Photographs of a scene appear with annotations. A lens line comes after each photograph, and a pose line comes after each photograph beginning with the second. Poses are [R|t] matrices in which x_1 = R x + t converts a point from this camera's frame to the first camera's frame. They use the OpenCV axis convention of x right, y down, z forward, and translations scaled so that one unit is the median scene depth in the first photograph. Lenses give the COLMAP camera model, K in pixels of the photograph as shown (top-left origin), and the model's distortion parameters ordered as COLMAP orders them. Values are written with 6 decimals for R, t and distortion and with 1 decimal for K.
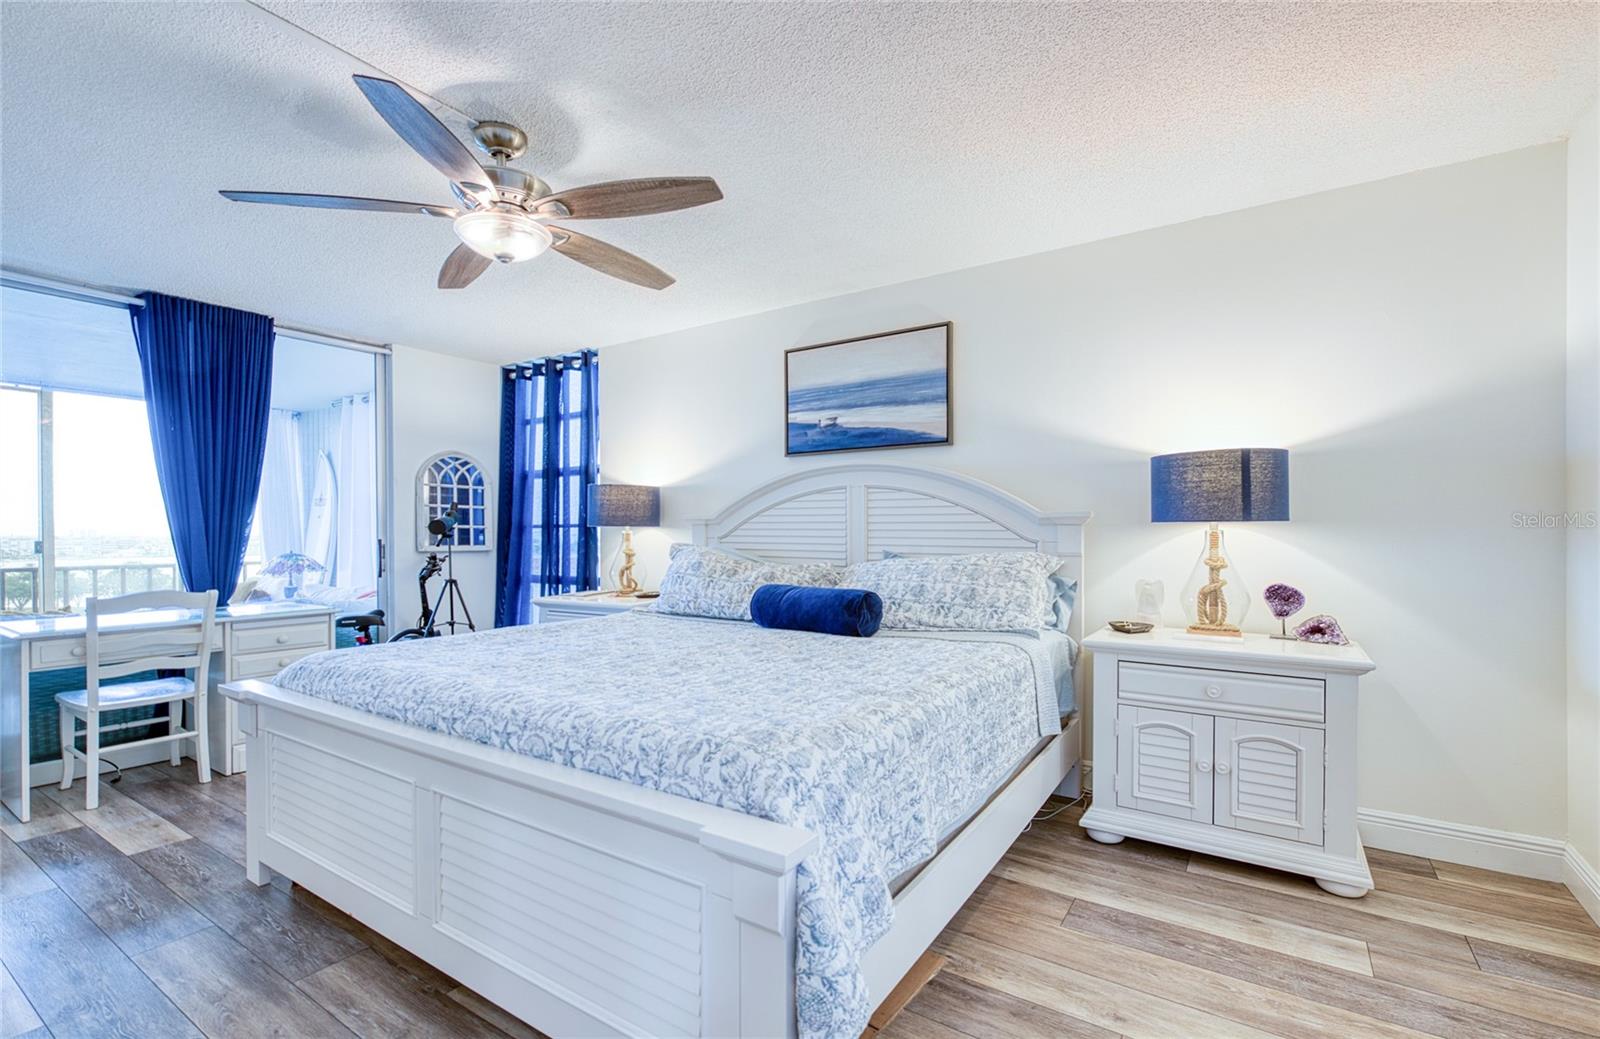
lens RADIAL K [[683.4, 0, 821.5], [0, 683.4, 535.3], [0, 0, 1]] dist [0.010547, -0.003582]
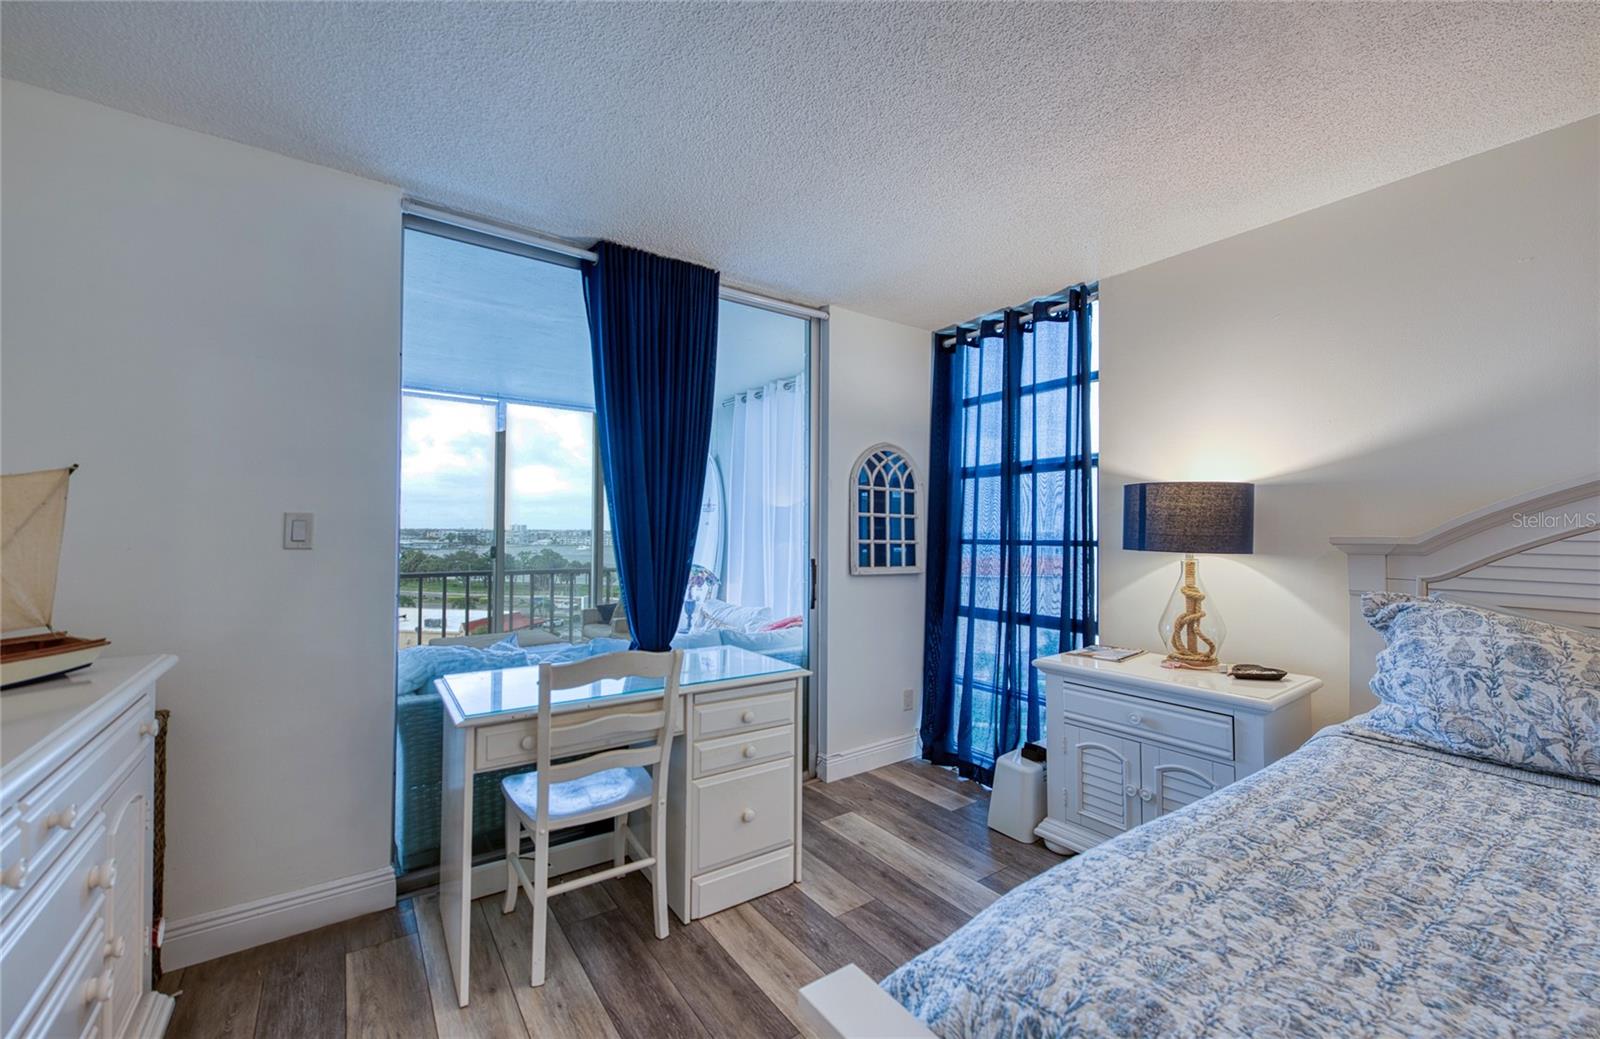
lens RADIAL K [[649.7, 0, 798.0], [0, 649.7, 521.9], [0, 0, 1]] dist [0.005734, -0.000123]
pose [[0.915071, 0.007253, -0.403227, -0.588827], [-0.015353, 0.999740, -0.016860, -0.037272], [0.403000, 0.021619, 0.914945, 0.525266]]
